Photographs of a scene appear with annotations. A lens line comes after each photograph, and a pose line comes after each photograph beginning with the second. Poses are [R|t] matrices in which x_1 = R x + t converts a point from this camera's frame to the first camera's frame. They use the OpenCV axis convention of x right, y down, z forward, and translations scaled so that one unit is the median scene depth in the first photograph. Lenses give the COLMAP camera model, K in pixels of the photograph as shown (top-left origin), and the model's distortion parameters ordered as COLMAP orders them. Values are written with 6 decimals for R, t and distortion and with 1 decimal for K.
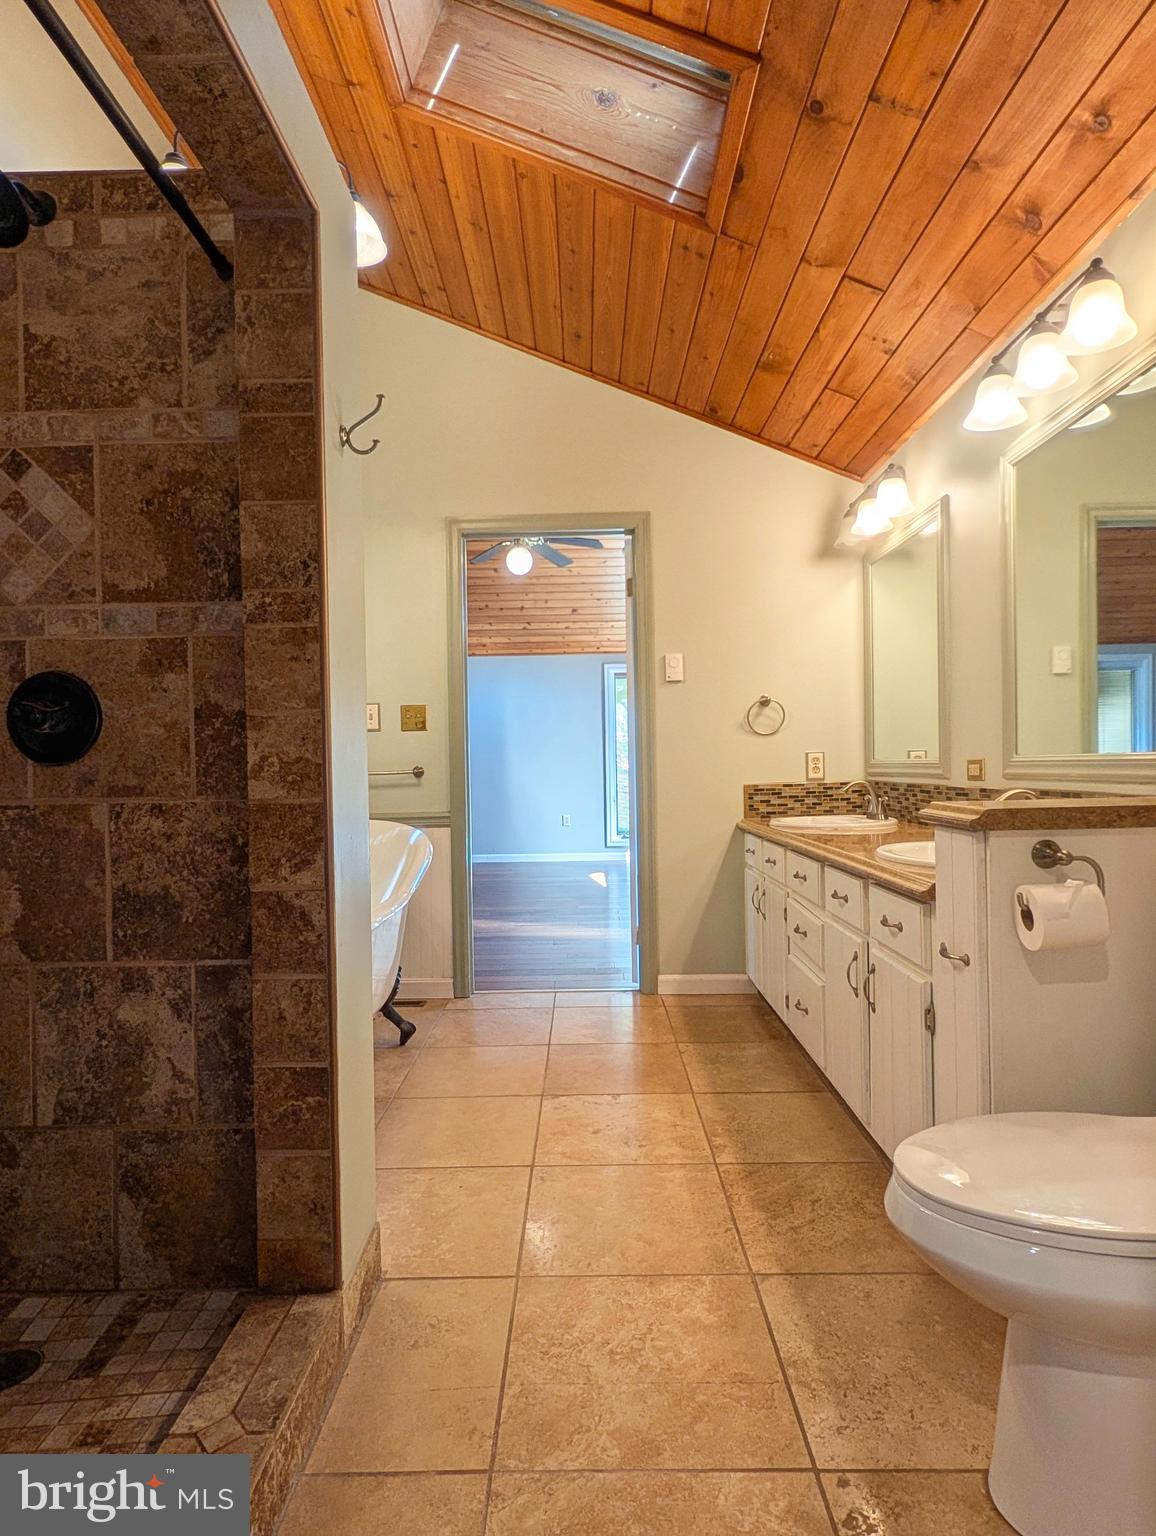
lens RADIAL K [[856.1, 0, 578.1], [0, 856.1, 765.5], [0, 0, 1]] dist [-0.006456, -0.000788]
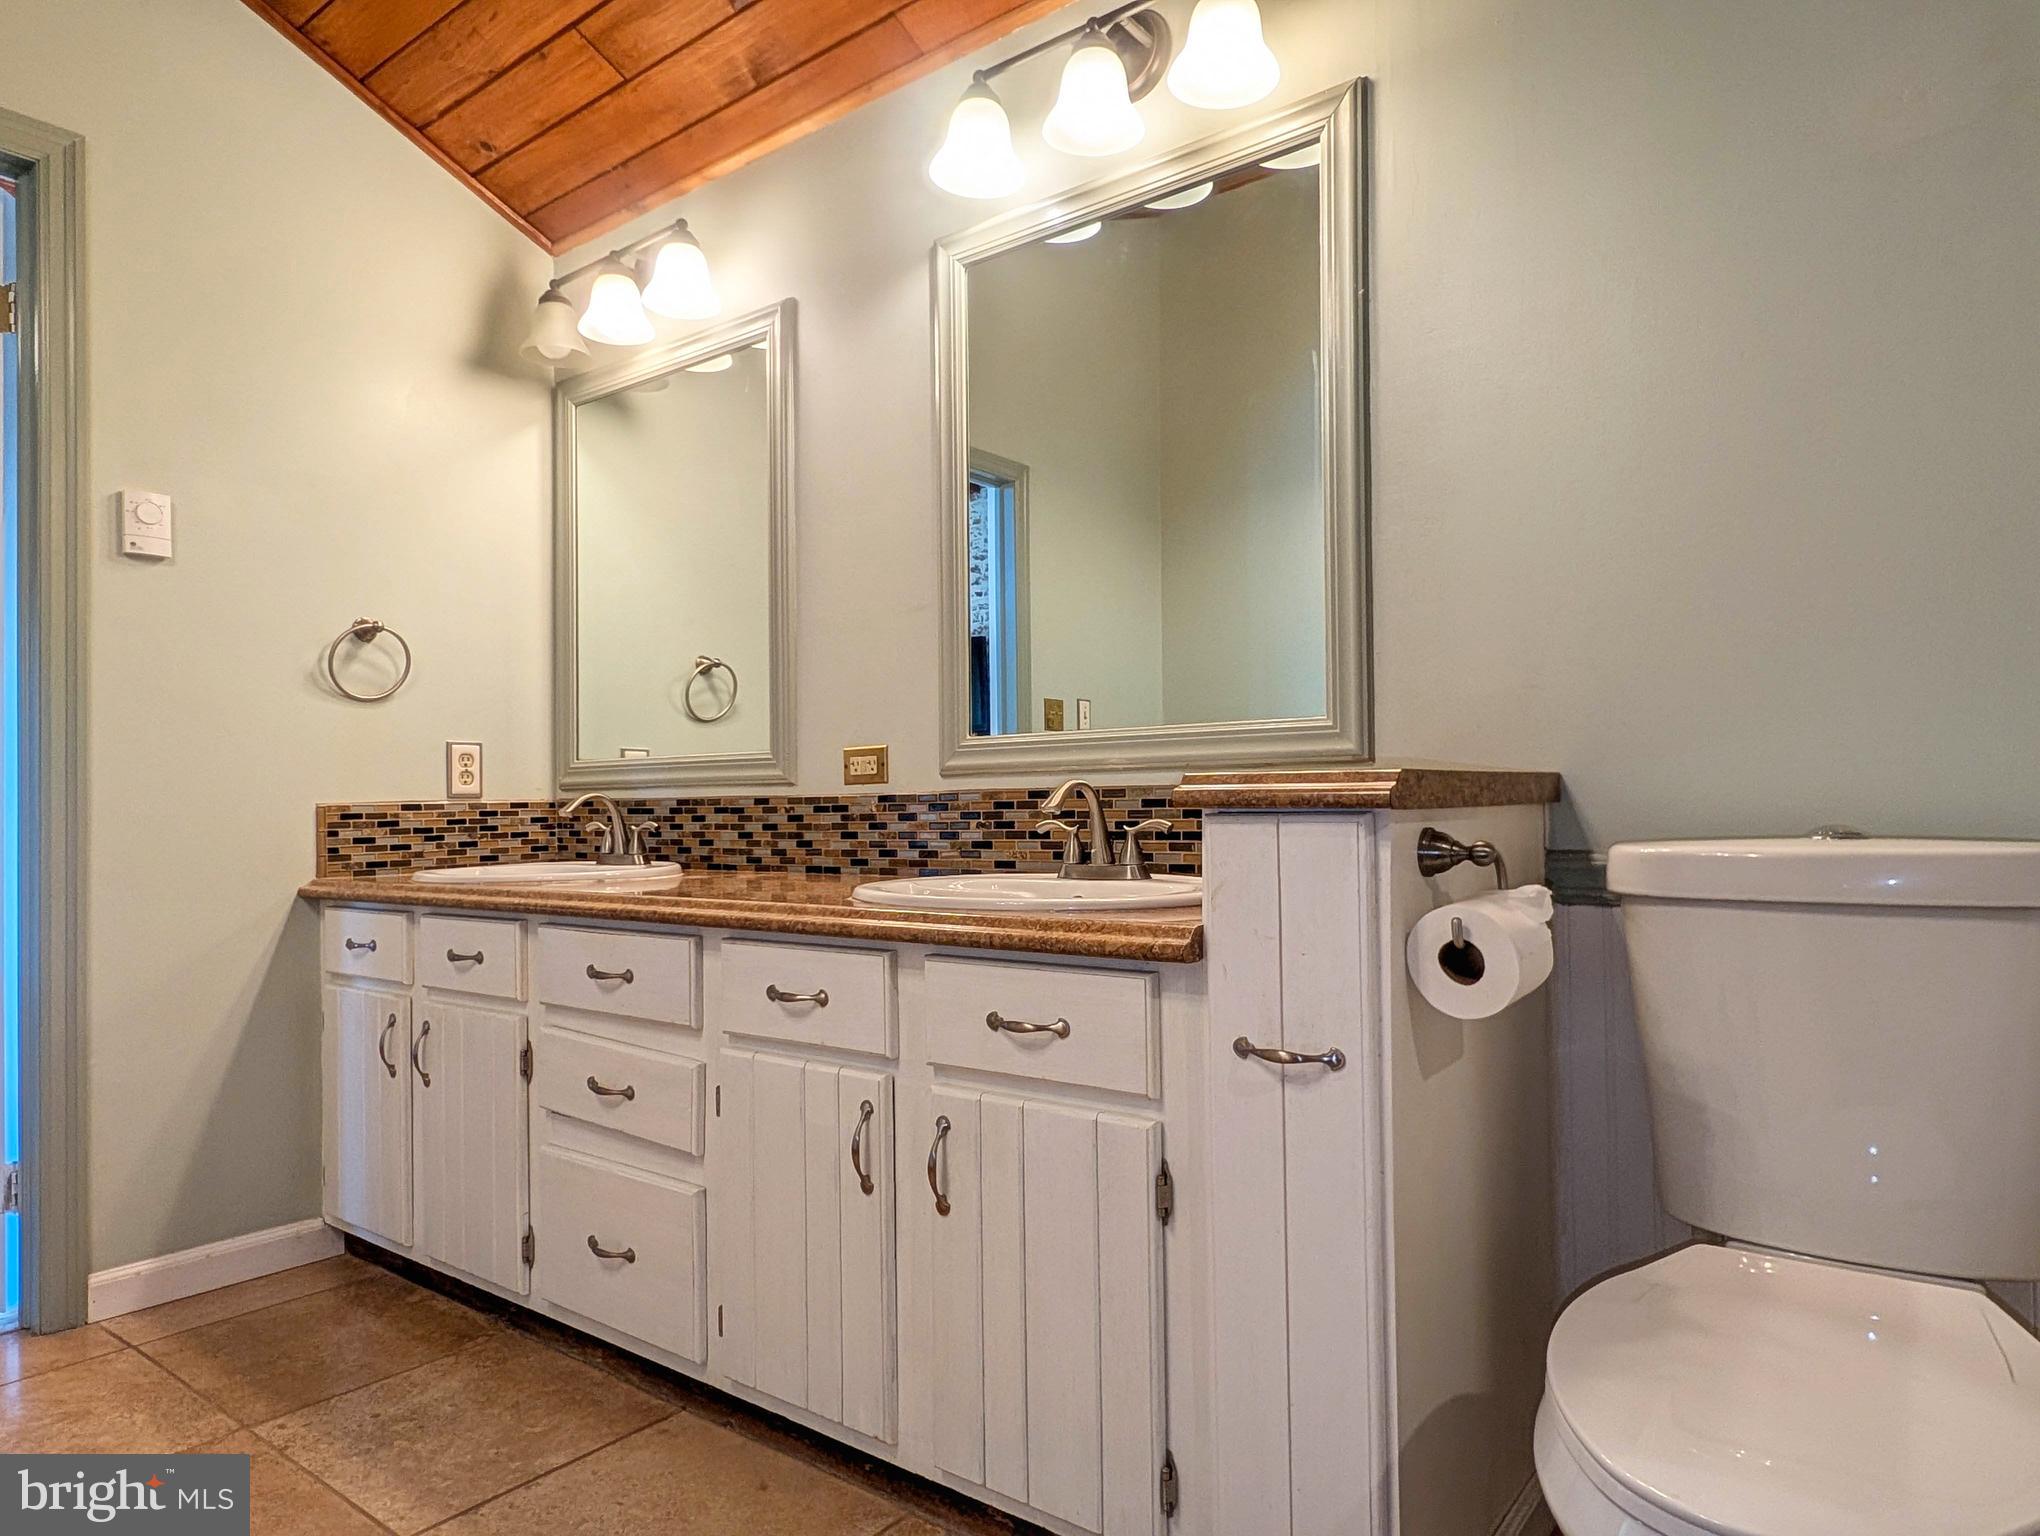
lens RADIAL K [[1255.4, 0, 1025.6], [0, 1255.4, 786.2], [0, 0, 1]] dist [-0.005743, -0.005361]
pose [[0.592018, 0.023992, 0.805567, -0.135456], [0.002644, 0.999494, -0.031711, 0.037905], [-0.805920, 0.020904, 0.591655, 0.318979]]
